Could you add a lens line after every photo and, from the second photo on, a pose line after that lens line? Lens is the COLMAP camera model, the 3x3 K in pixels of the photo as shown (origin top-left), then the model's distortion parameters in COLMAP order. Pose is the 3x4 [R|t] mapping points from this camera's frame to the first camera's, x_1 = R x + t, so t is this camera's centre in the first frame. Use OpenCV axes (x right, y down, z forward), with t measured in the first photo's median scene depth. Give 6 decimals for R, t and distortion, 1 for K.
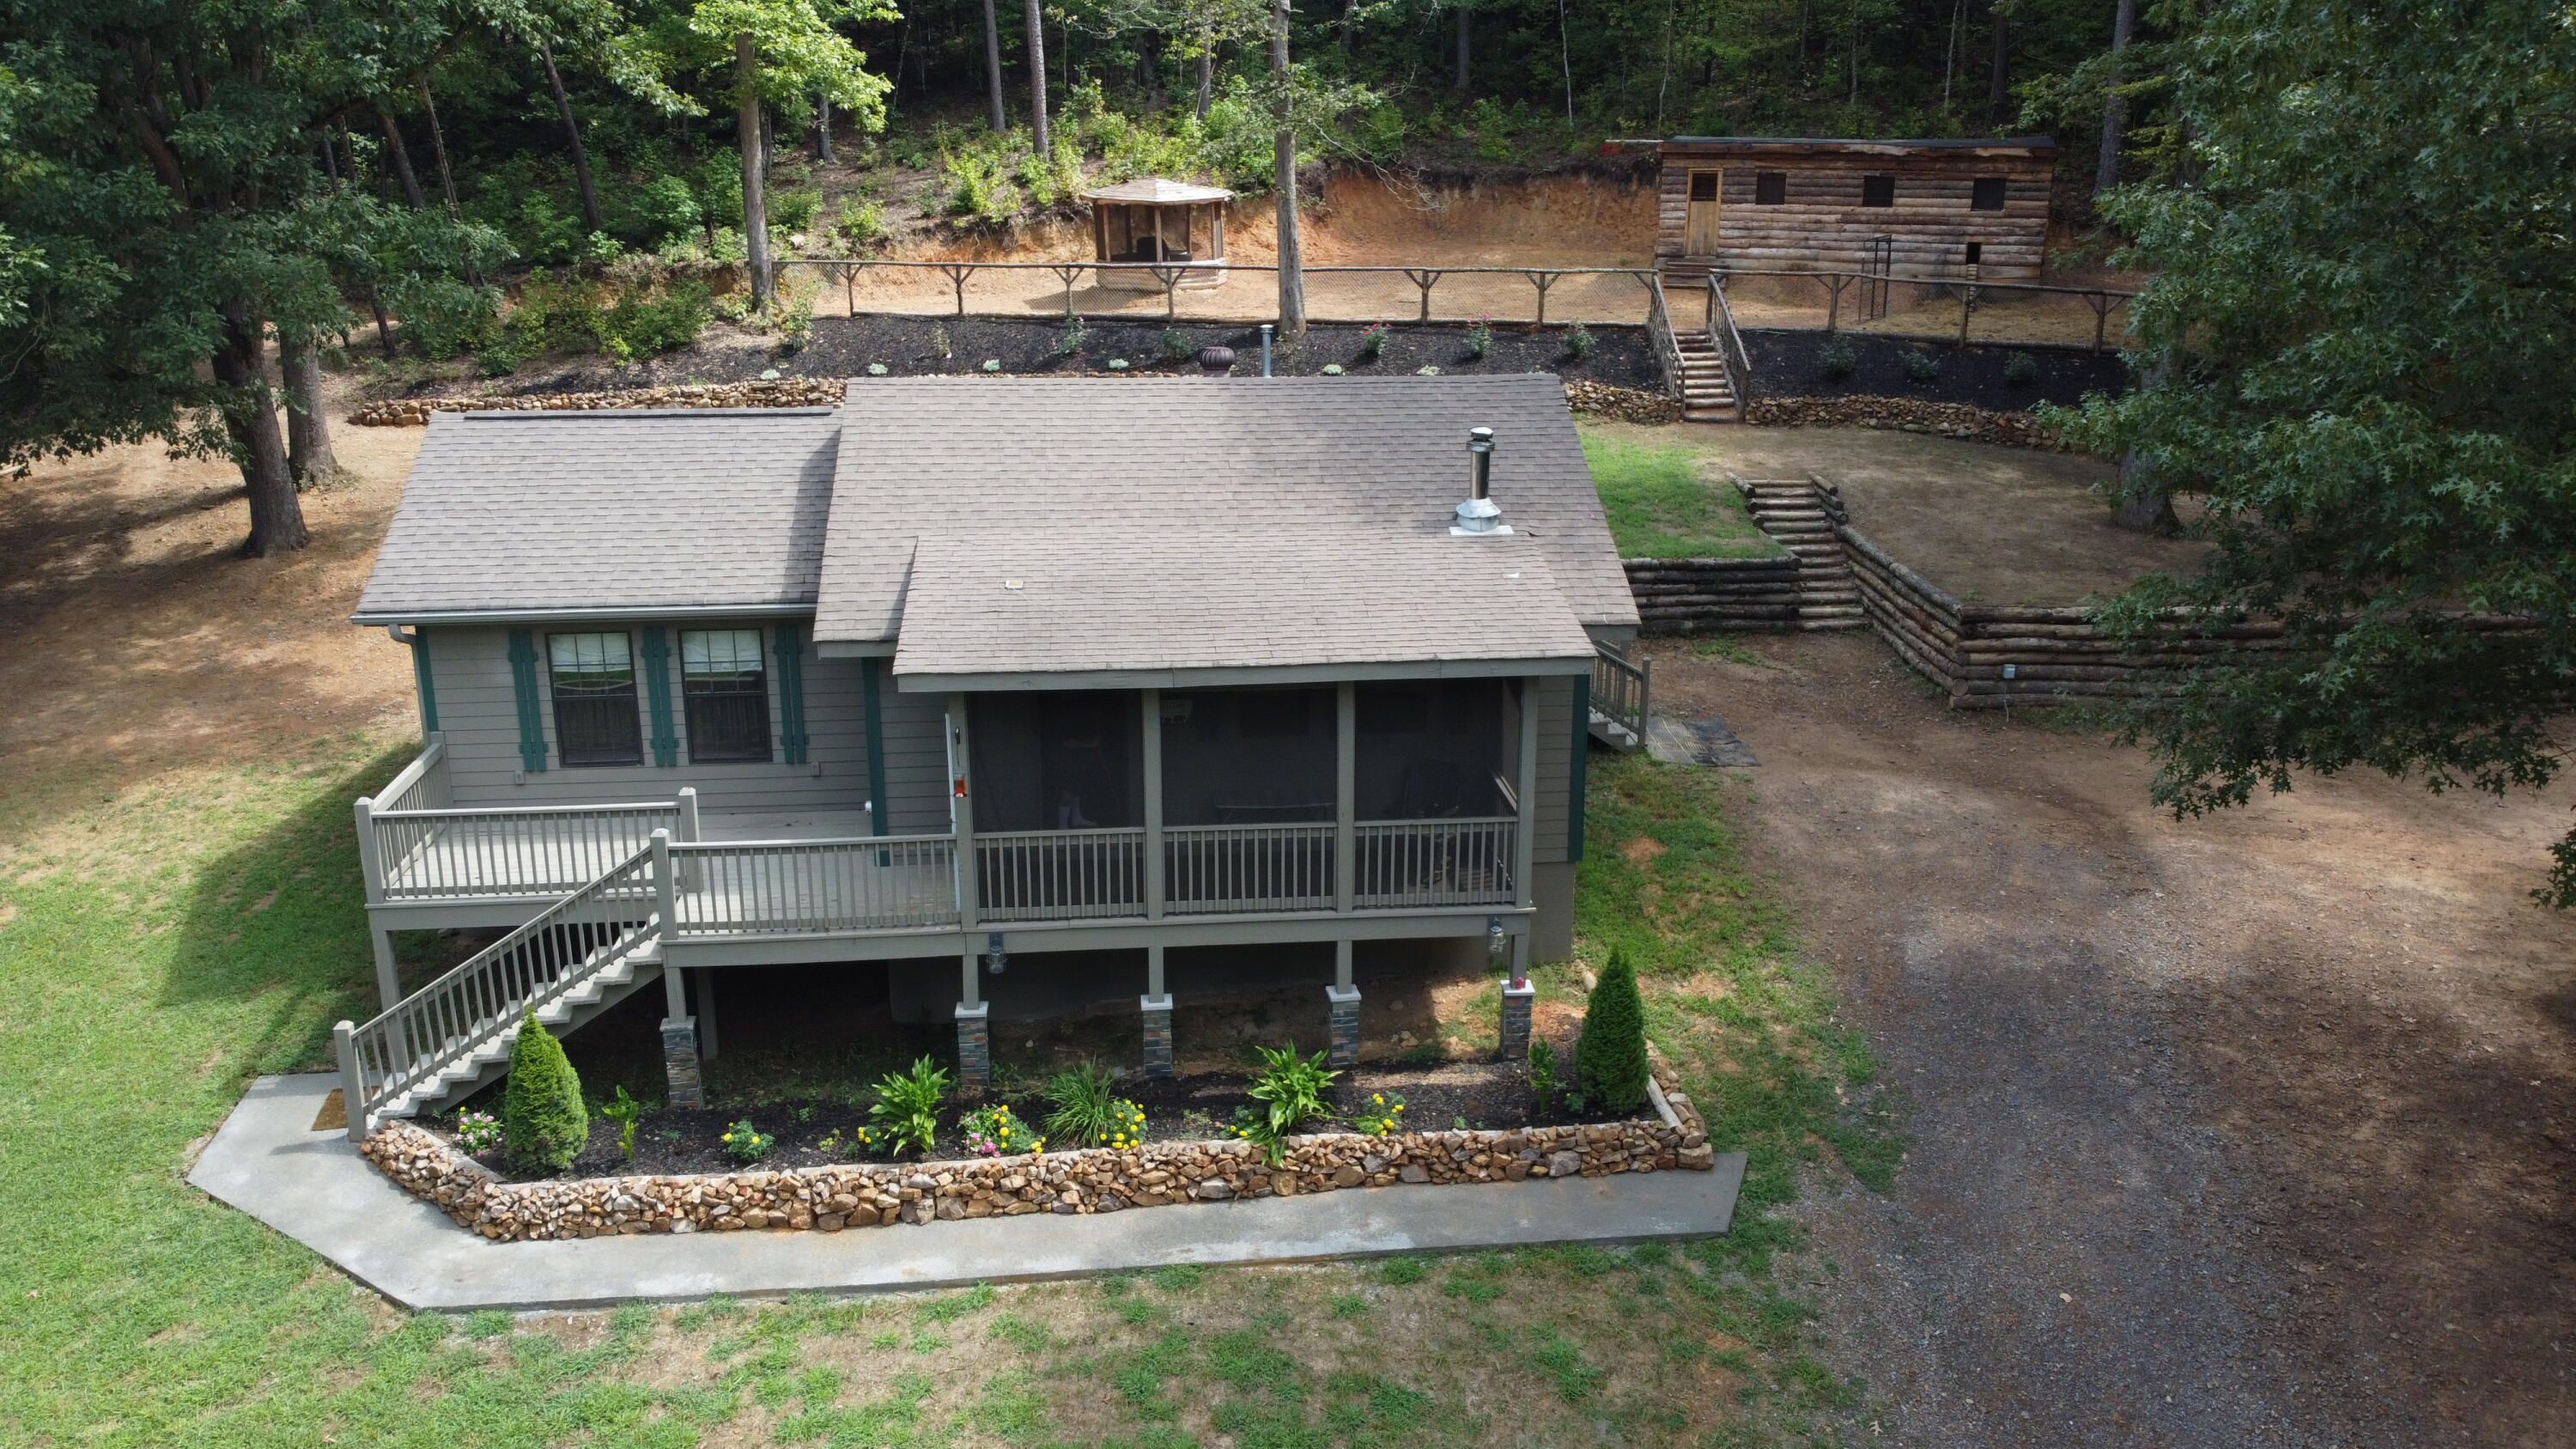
lens RADIAL K [[1944.7, 0, 1296.0], [0, 1944.7, 730.8], [0, 0, 1]] dist [0.000704, -0.006207]
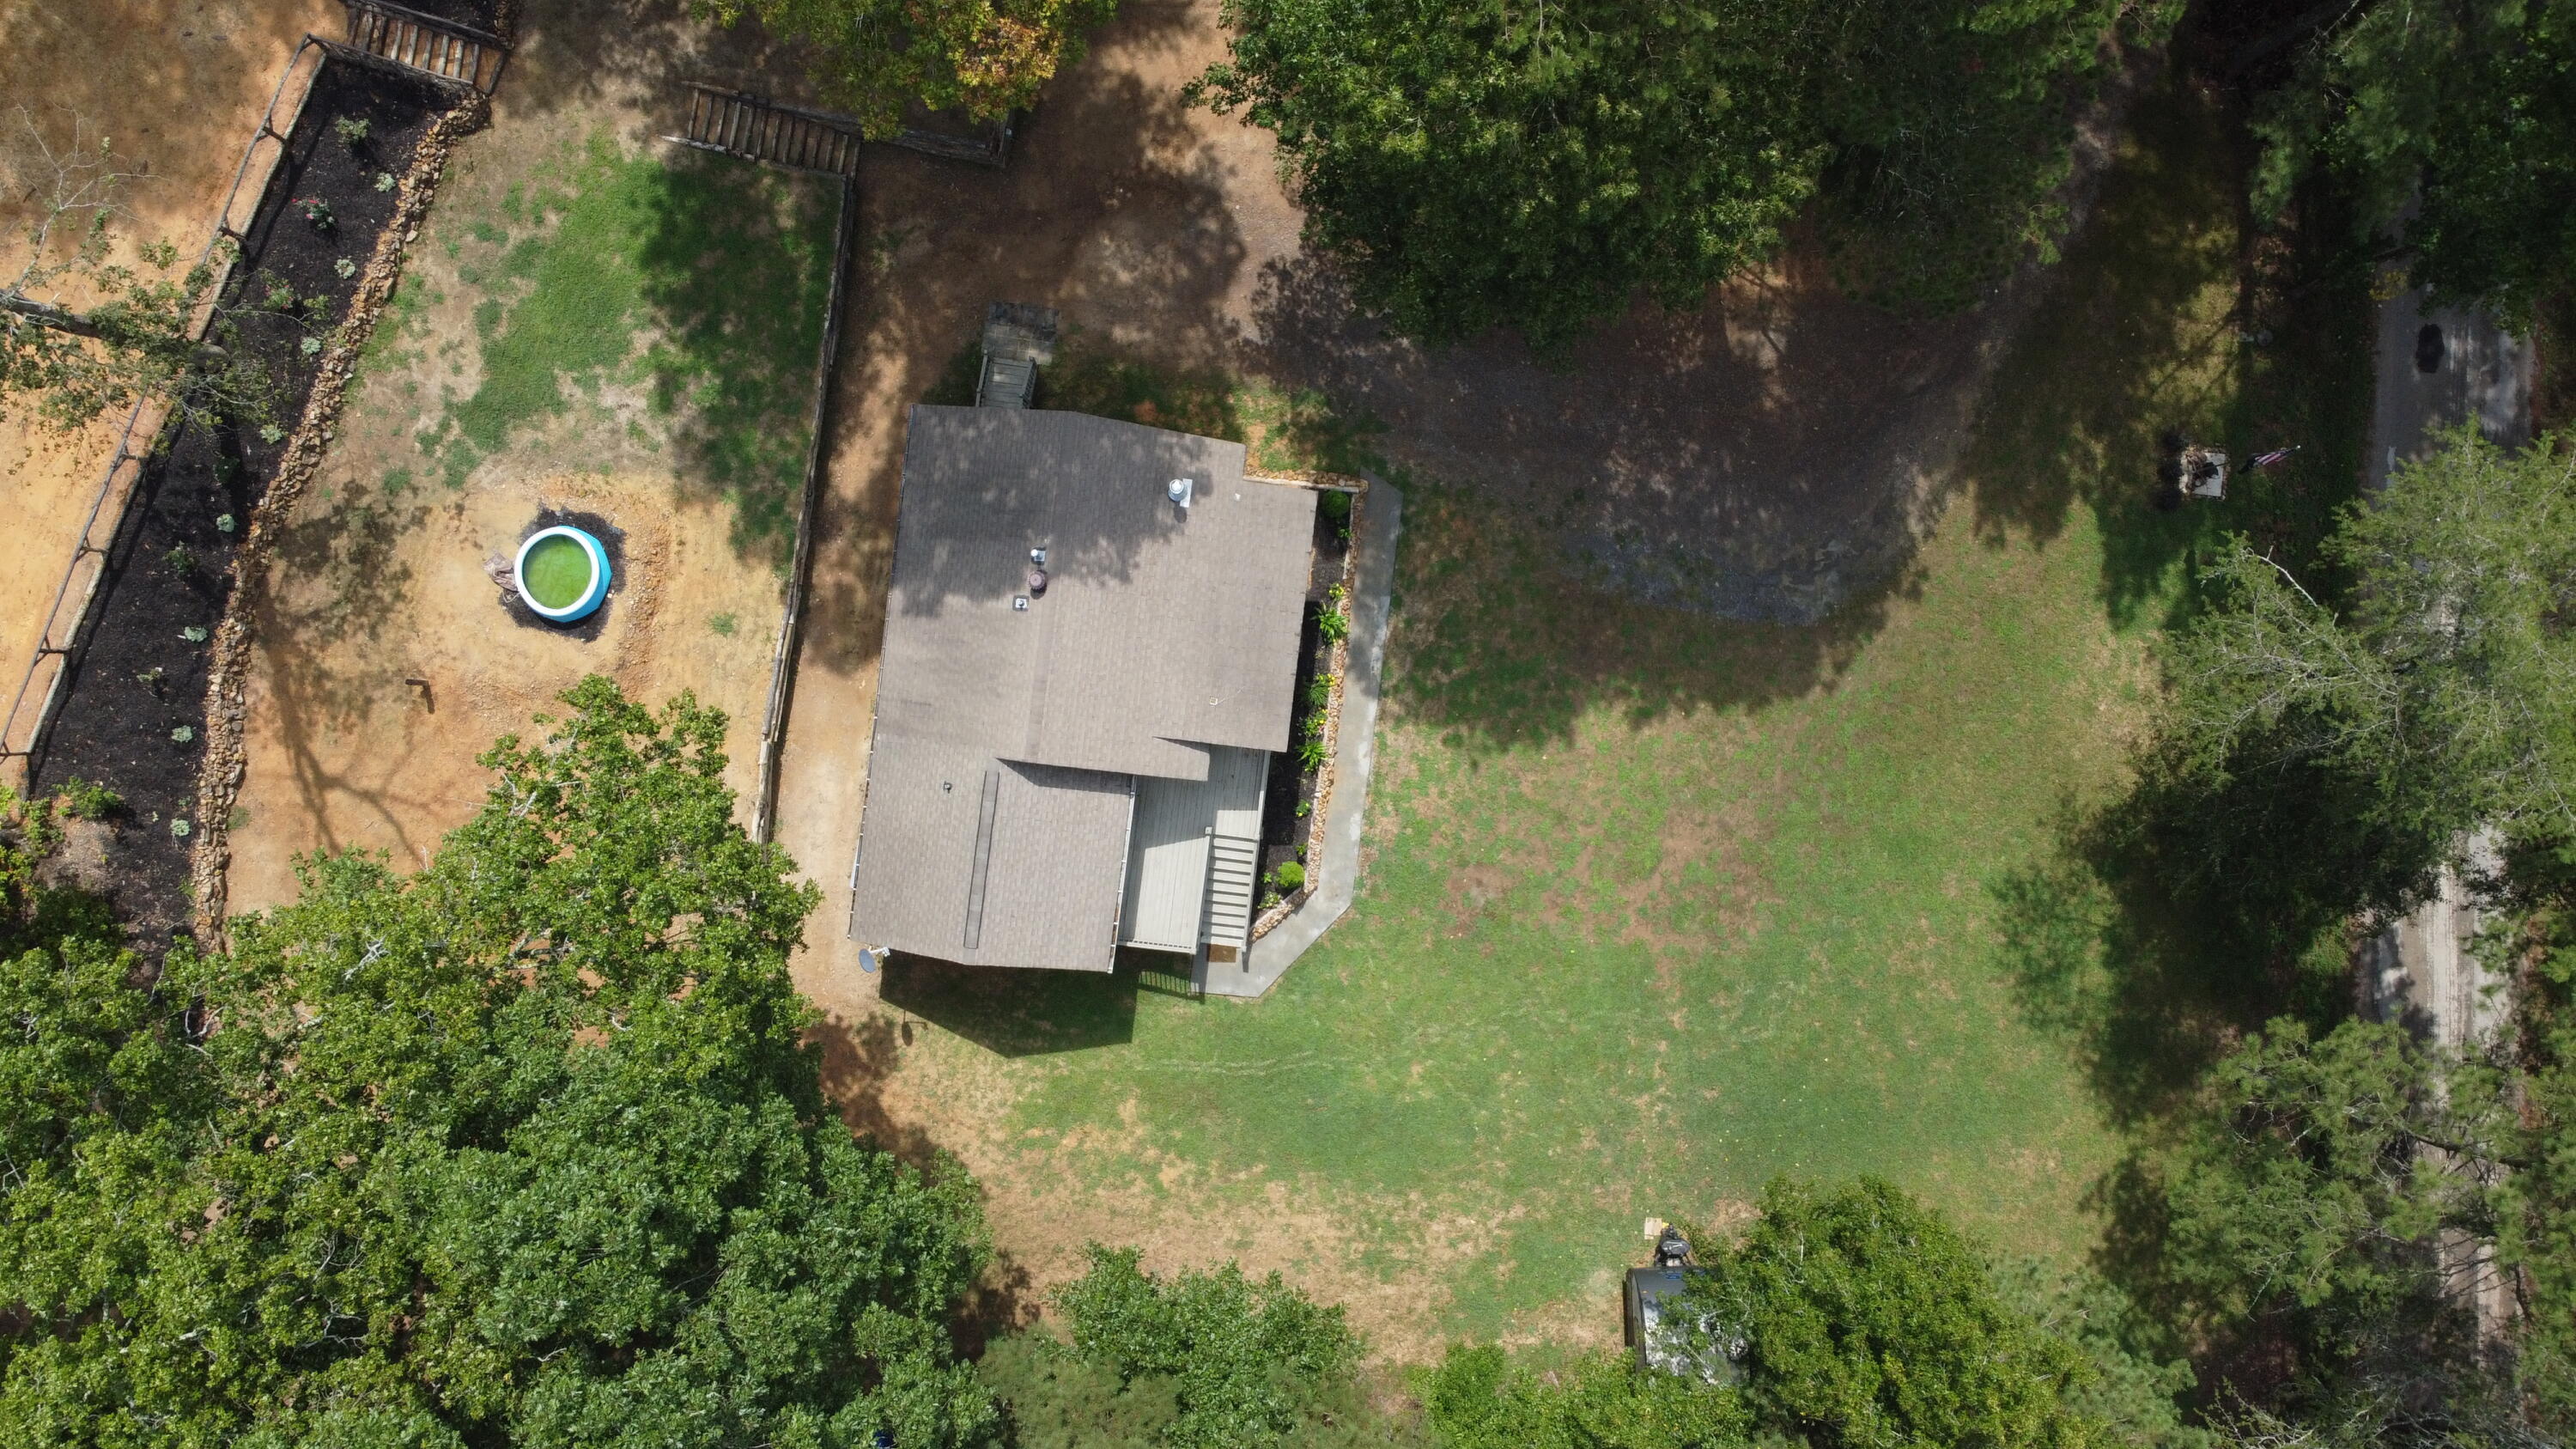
lens RADIAL K [[1941.3, 0, 1286.0], [0, 1941.3, 732.8], [0, 0, 1]] dist [0.003901, 0.000398]
pose [[0.222004, -0.975038, -0.003860, -0.143367], [0.280955, 0.060178, 0.957832, -2.222847], [-0.933691, -0.213727, 0.287302, 0.183690]]
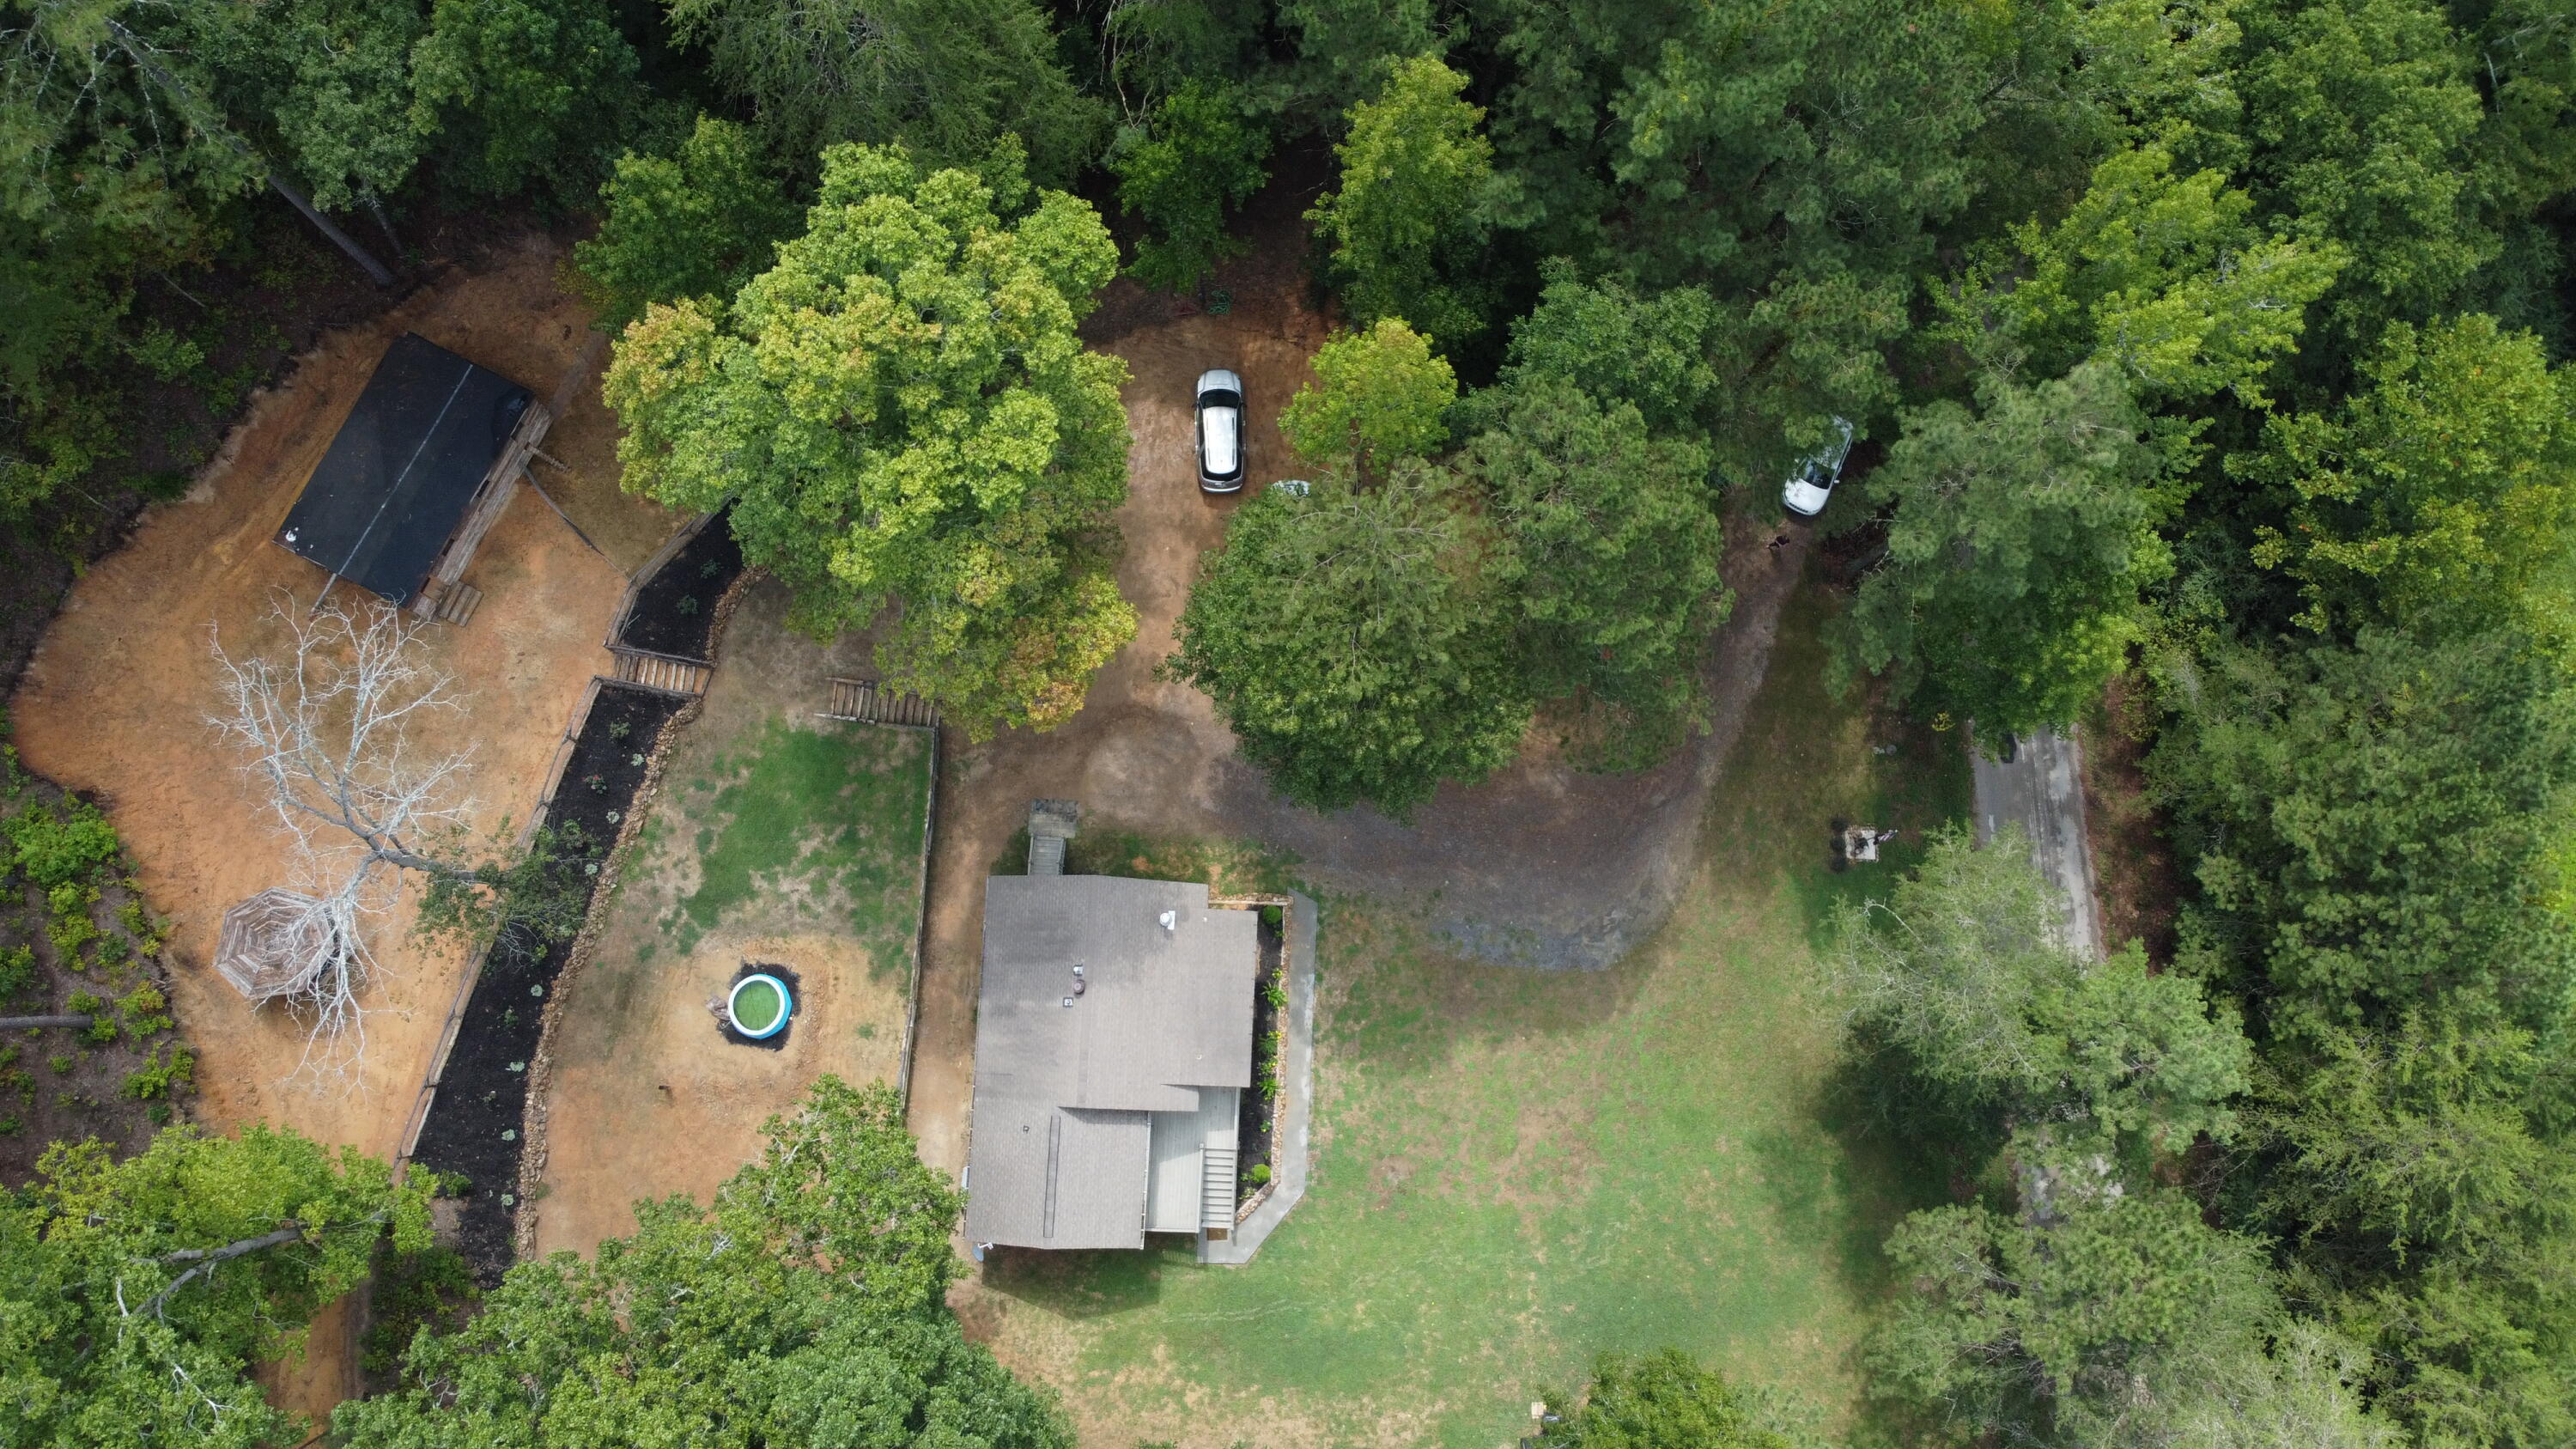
lens RADIAL K [[1950.7, 0, 1295.4], [0, 1950.7, 731.1], [0, 0, 1]] dist [0.008726, -0.014524]
pose [[0.143909, -0.975050, 0.169022, -0.131957], [0.277971, 0.203753, 0.938732, -3.374143], [-0.949749, -0.088108, 0.300357, -0.221669]]
